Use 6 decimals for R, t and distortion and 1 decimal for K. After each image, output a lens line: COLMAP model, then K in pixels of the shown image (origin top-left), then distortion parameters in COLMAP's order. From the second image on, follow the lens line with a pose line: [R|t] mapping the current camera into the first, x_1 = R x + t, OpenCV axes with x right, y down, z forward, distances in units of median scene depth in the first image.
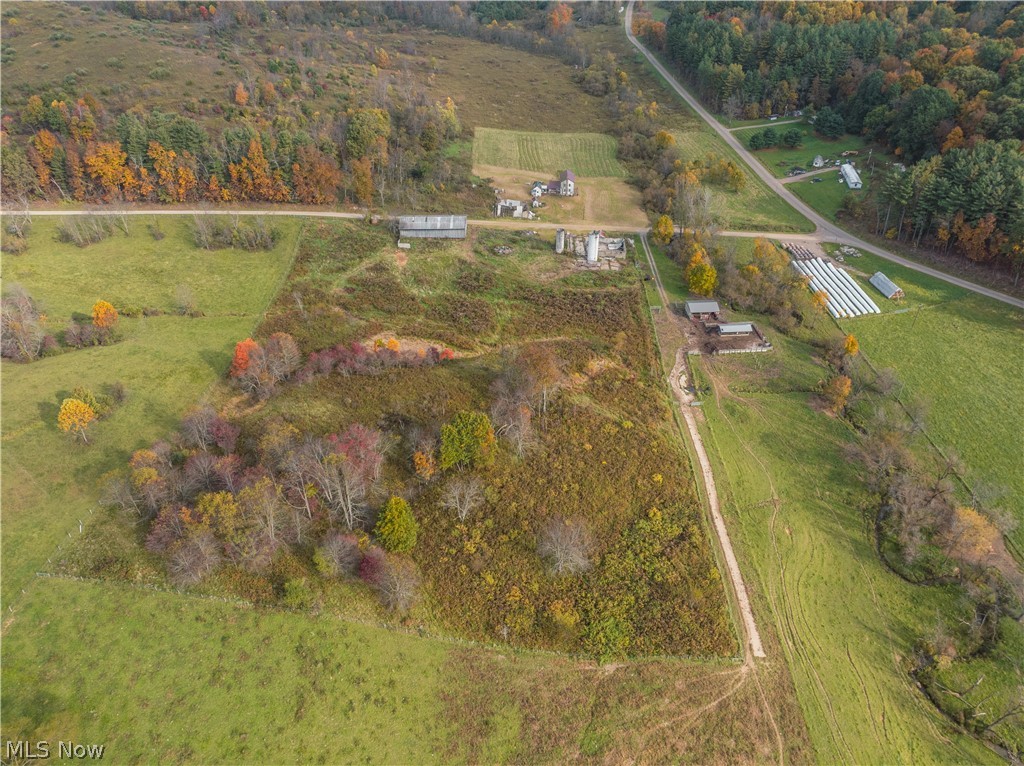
lens RADIAL K [[722.0, 0, 514.6], [0, 722.0, 373.3], [0, 0, 1]] dist [-0.030540, -0.003890]
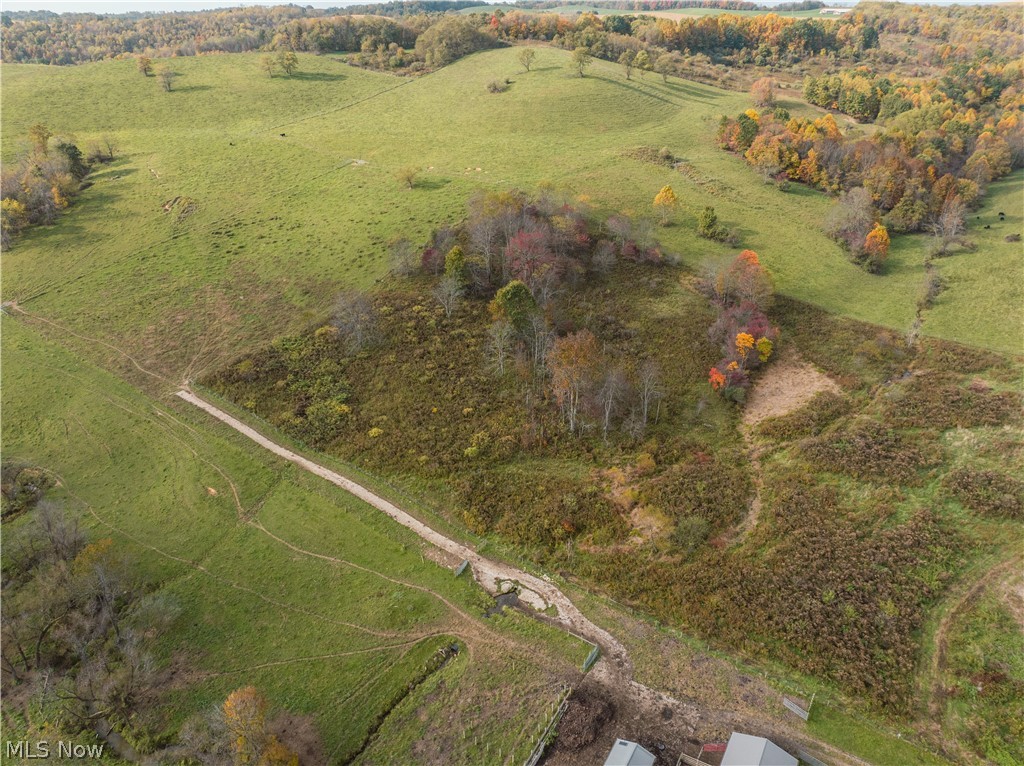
lens RADIAL K [[722.0, 0, 514.6], [0, 722.0, 373.3], [0, 0, 1]] dist [-0.030540, -0.003890]
pose [[-0.559605, 0.378941, -0.737052, 0.619540], [-0.477855, 0.579090, 0.660538, -0.458682], [0.677124, 0.721844, -0.142983, 1.059096]]
